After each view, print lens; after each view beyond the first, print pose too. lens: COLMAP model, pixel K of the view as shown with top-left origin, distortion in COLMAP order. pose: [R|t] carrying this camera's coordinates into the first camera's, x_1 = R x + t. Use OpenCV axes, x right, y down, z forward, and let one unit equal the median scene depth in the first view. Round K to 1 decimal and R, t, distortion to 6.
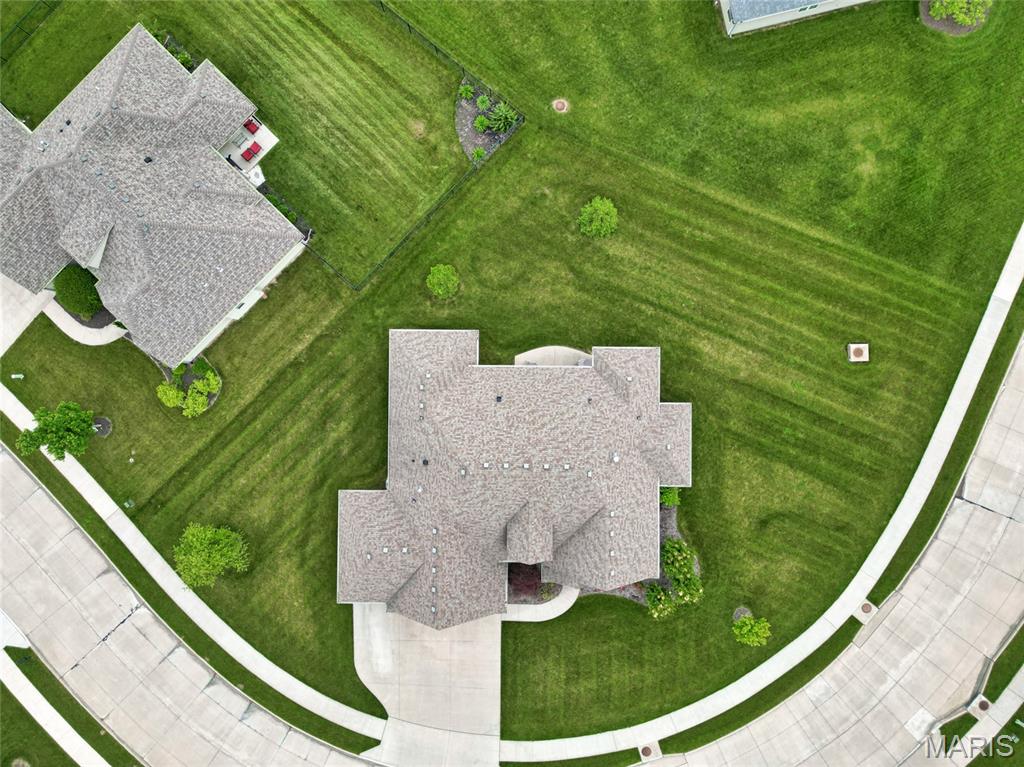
lens RADIAL K [[724.1, 0, 512.0], [0, 724.1, 383.5], [0, 0, 1]] dist [0.070250, -0.067675]
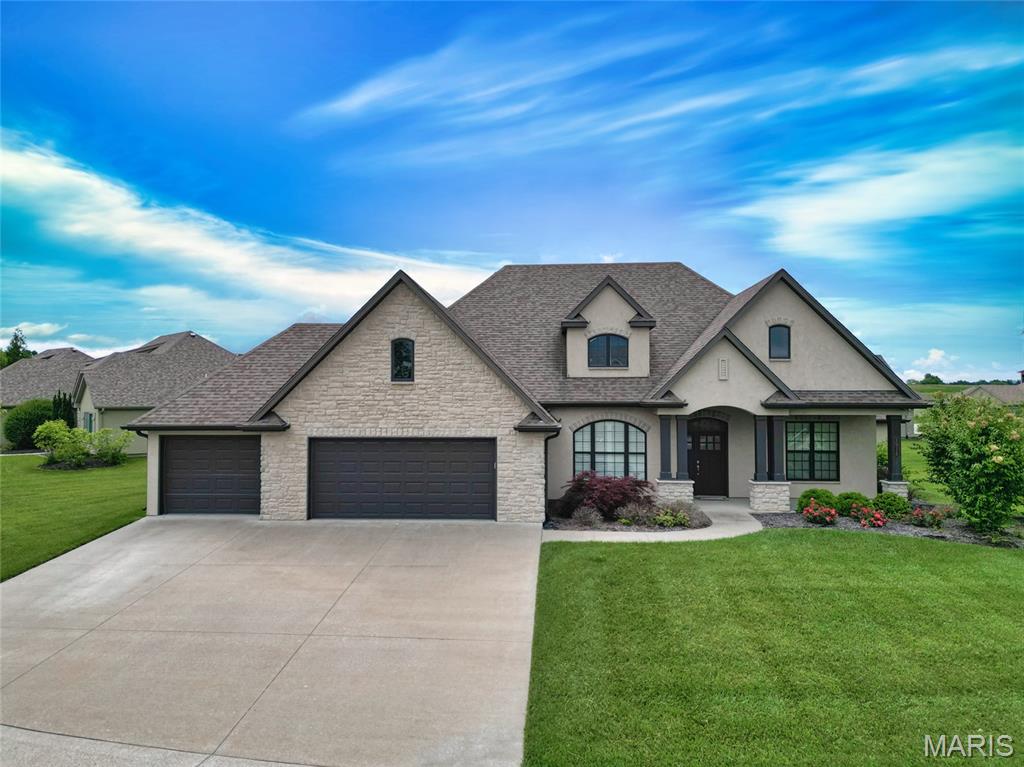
lens RADIAL K [[724.1, 0, 512.0], [0, 724.1, 383.5], [0, 0, 1]] dist [0.070250, -0.067675]
pose [[0.998315, 0.023914, -0.052872, -0.012383], [-0.051958, -0.037334, -0.997951, 0.638295], [-0.025839, 0.999017, -0.036029, 0.929816]]
